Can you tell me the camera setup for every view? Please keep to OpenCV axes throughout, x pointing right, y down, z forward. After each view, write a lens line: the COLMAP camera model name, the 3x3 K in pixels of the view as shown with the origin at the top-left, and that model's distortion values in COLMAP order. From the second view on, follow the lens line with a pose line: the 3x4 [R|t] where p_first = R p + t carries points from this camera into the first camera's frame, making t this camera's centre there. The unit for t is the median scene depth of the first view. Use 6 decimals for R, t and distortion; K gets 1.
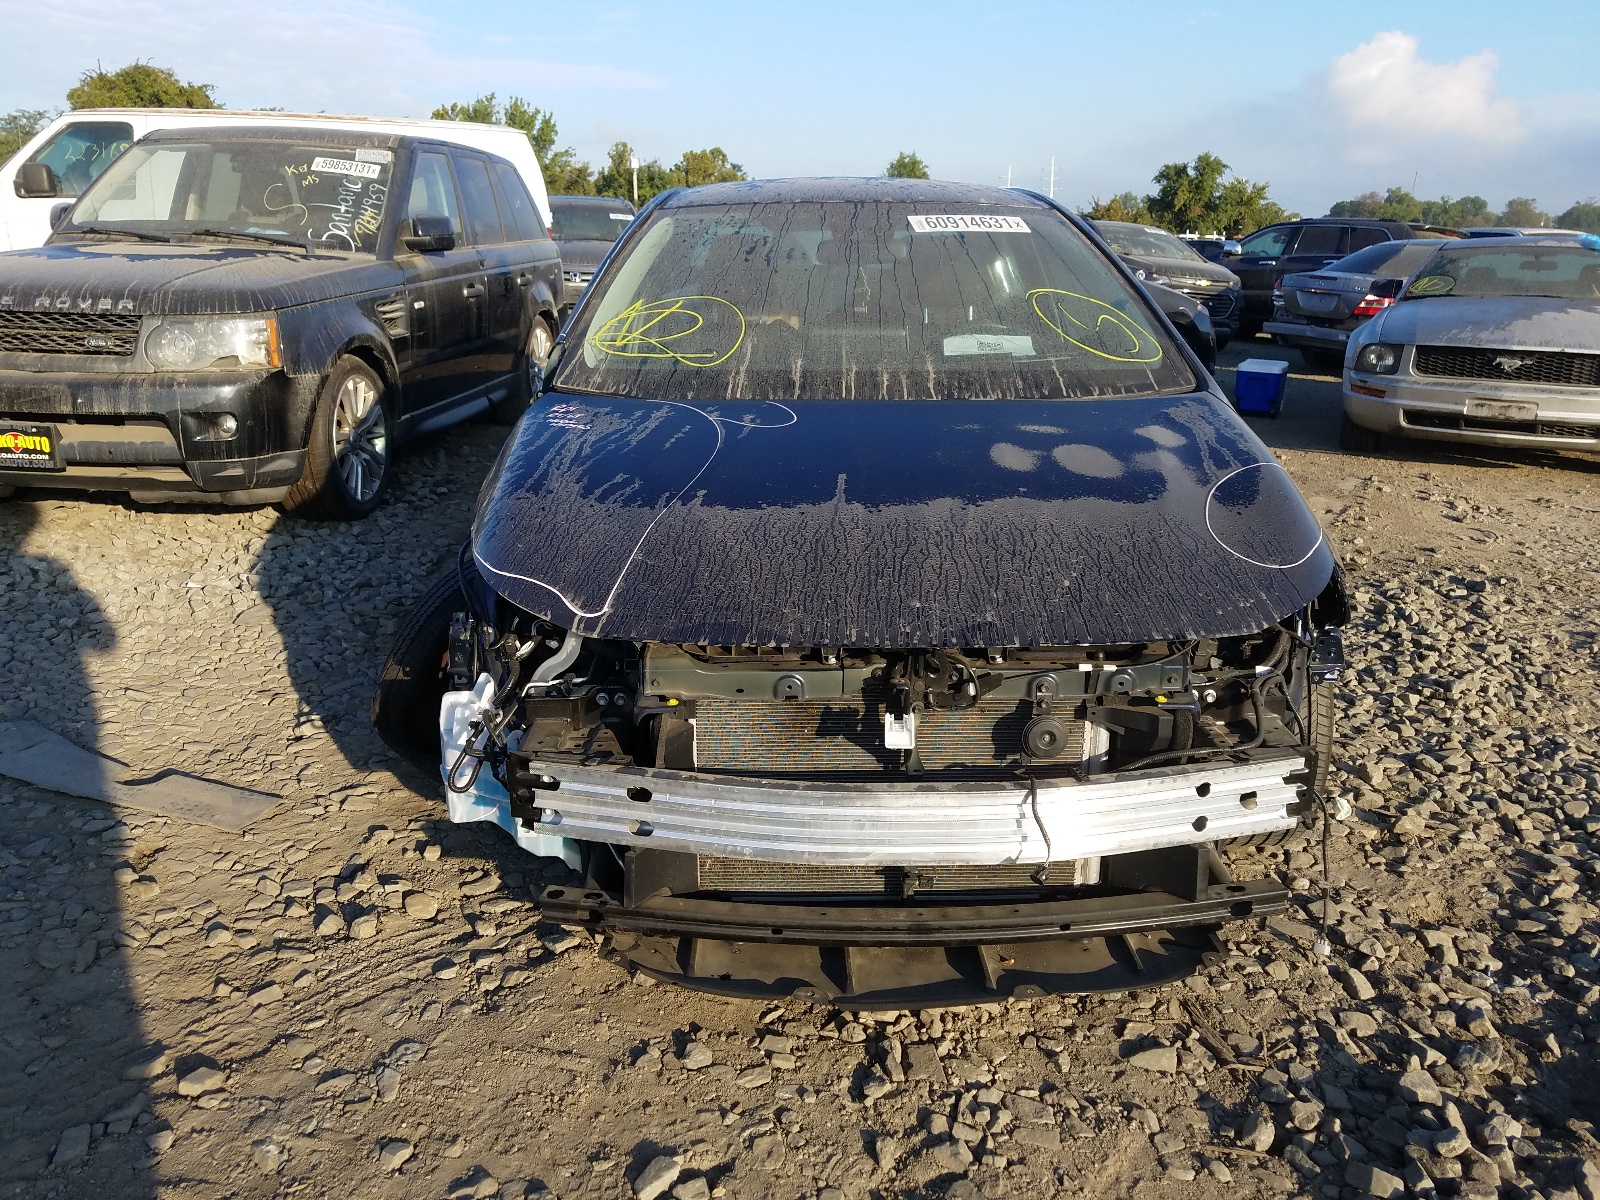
lens RADIAL K [[1227.7, 0, 797.8], [0, 1227.7, 604.5], [0, 0, 1]] dist [0.005030, -0.001223]
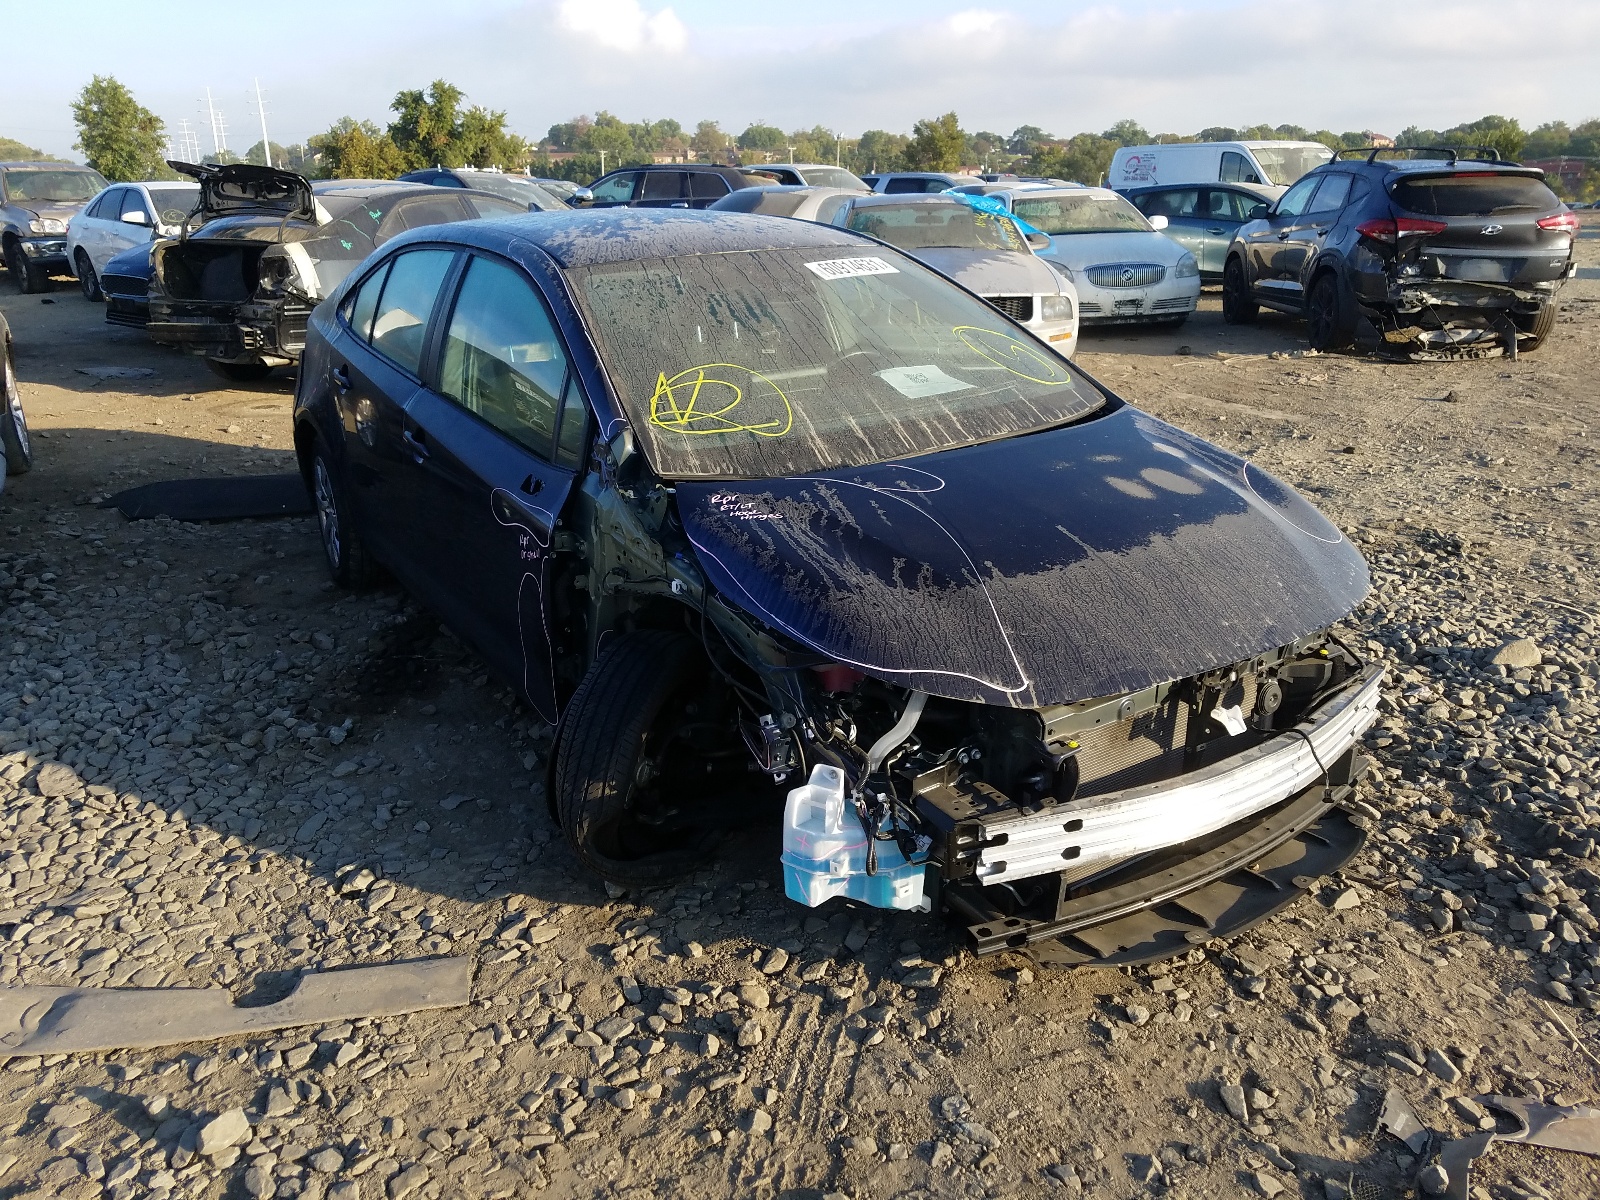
lens RADIAL K [[1227.7, 0, 796.2], [0, 1227.7, 595.8], [0, 0, 1]] dist [0.005030, -0.001223]
pose [[0.844186, -0.198617, 0.497897, -0.871540], [0.175581, 0.980039, 0.093251, -0.214932], [-0.506480, 0.008700, 0.862208, 0.096686]]
